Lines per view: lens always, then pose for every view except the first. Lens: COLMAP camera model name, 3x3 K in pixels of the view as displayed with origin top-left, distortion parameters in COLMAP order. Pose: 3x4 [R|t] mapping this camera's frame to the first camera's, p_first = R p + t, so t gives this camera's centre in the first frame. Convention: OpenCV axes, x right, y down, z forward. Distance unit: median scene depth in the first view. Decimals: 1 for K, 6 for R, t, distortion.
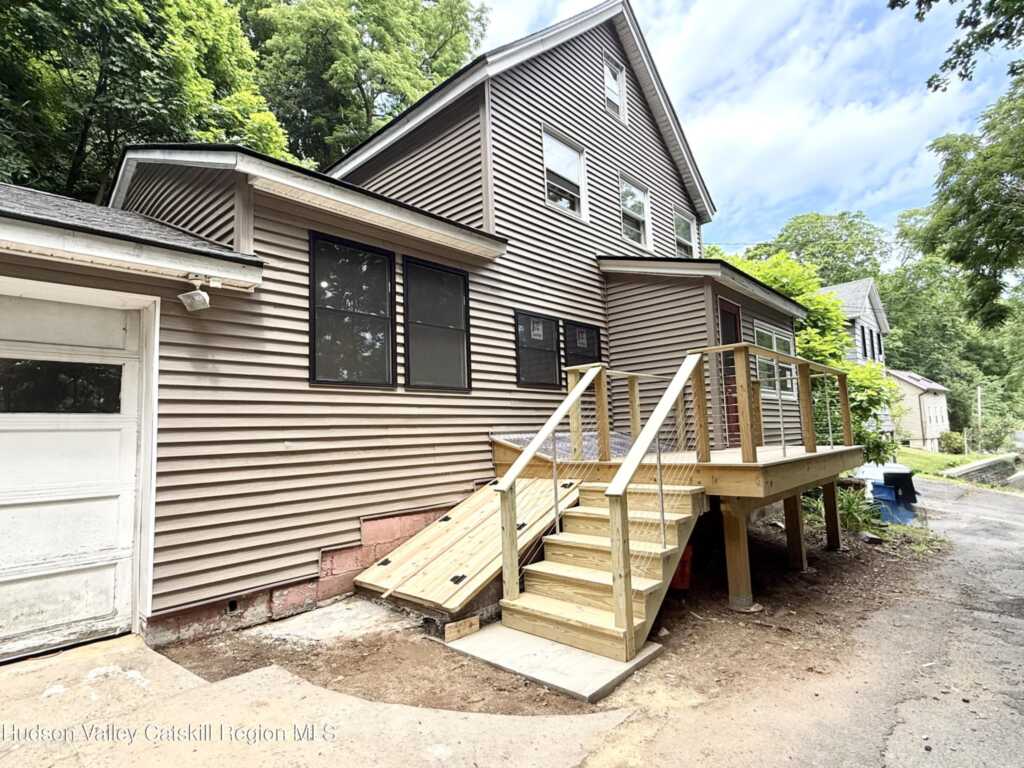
lens RADIAL K [[535.8, 0, 513.4], [0, 535.8, 383.2], [0, 0, 1]] dist [-0.000215, 0.002126]
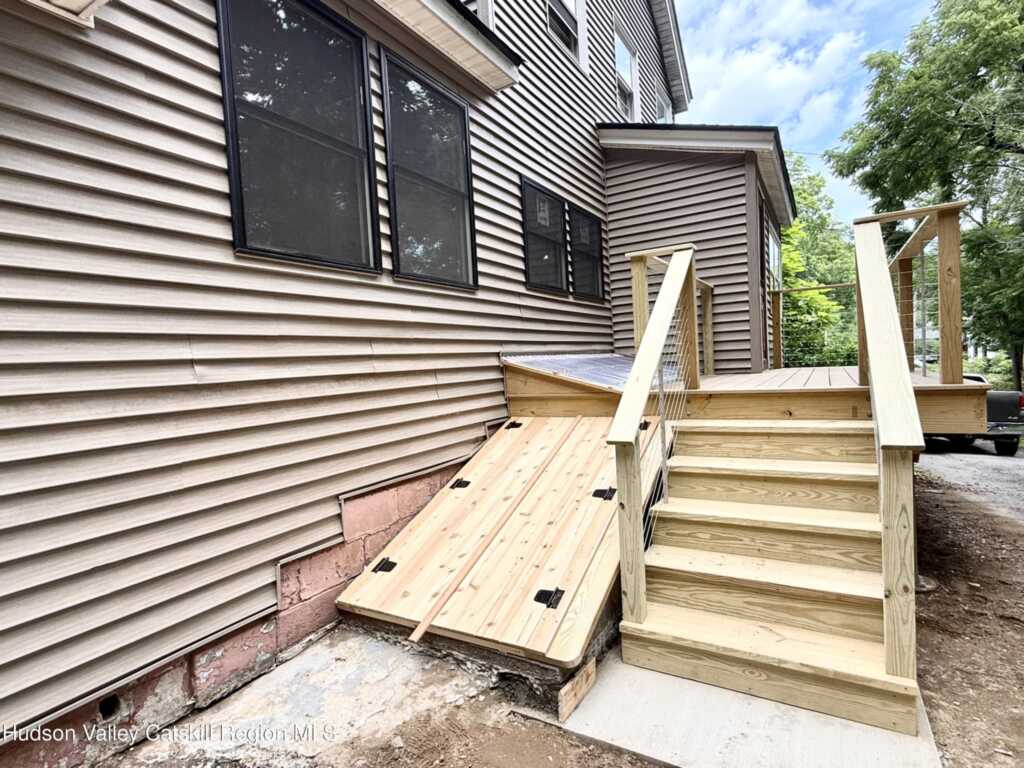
lens RADIAL K [[535.8, 0, 514.0], [0, 535.8, 385.5], [0, 0, 1]] dist [-0.000215, 0.002126]
pose [[0.976231, -0.025740, 0.215198, -0.224179], [-0.001987, 0.991818, 0.127646, 0.057885], [-0.216723, -0.125040, 0.968192, 0.416058]]
